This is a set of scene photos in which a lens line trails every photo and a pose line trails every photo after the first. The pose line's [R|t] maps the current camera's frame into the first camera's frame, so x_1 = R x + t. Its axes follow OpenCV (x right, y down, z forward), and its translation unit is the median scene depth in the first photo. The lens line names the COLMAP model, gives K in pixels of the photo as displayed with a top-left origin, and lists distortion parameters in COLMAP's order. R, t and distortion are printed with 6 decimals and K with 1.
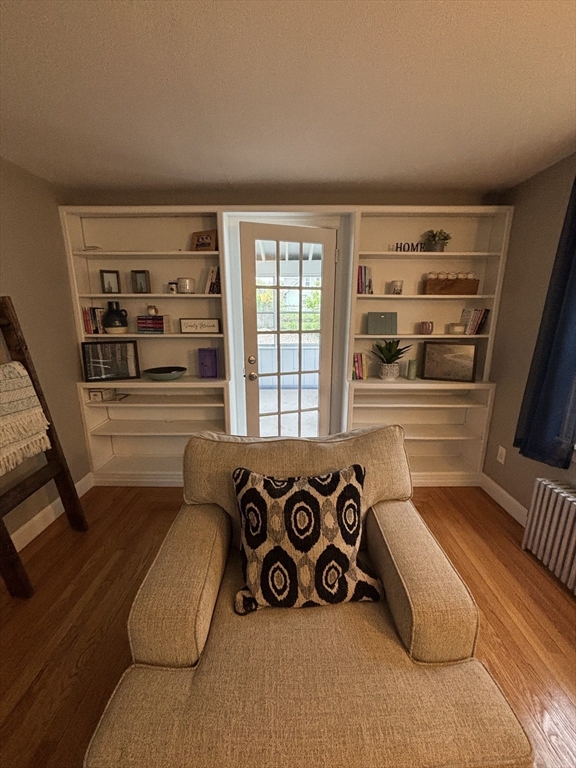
lens RADIAL K [[308.7, 0, 290.2], [0, 308.7, 388.6], [0, 0, 1]] dist [0.003988, -0.000708]
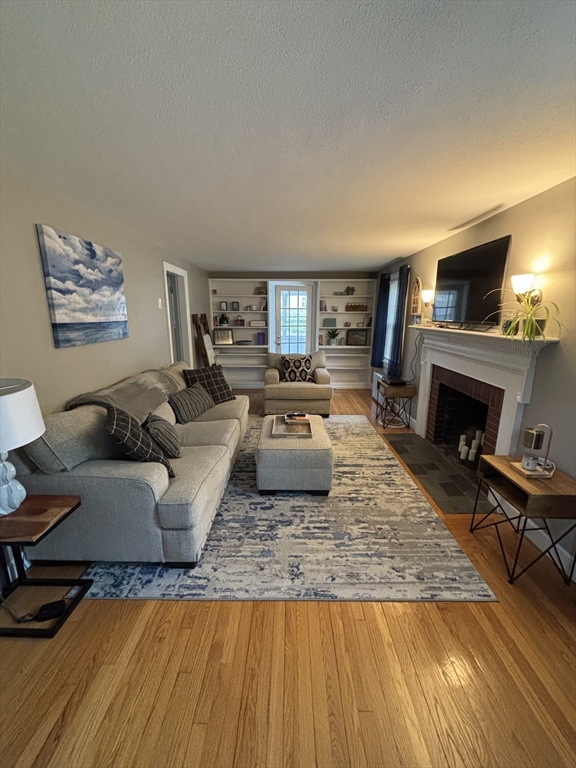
lens RADIAL K [[308.7, 0, 286.4], [0, 308.7, 382.7], [0, 0, 1]] dist [0.003988, -0.000708]
pose [[0.999914, 0.005081, -0.012110, -0.028890], [-0.005319, 0.999792, -0.019689, 0.333059], [0.012008, 0.019751, 0.999733, -1.529759]]
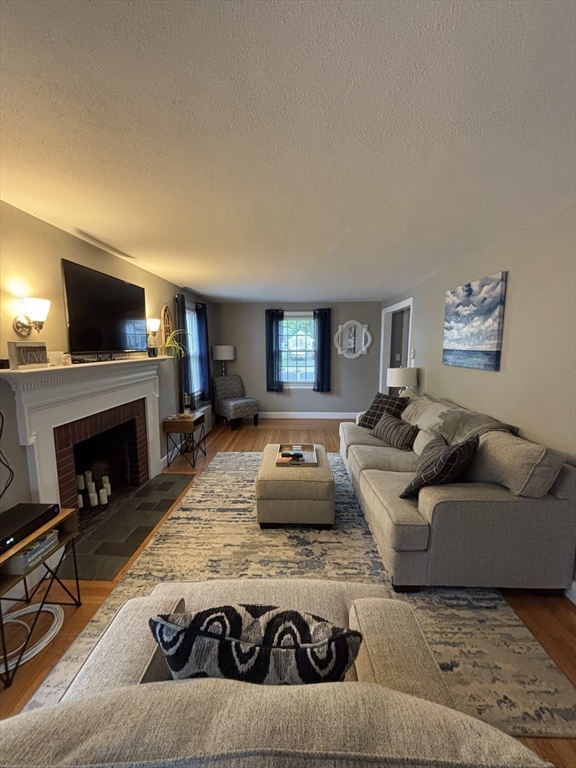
lens RADIAL K [[308.7, 0, 286.4], [0, 308.7, 383.5], [0, 0, 1]] dist [0.003988, -0.000708]
pose [[-0.999118, -0.002137, 0.041933, -0.030630], [0.013078, 0.933182, 0.359167, -0.897411], [-0.039899, 0.359399, -0.932331, 3.531534]]
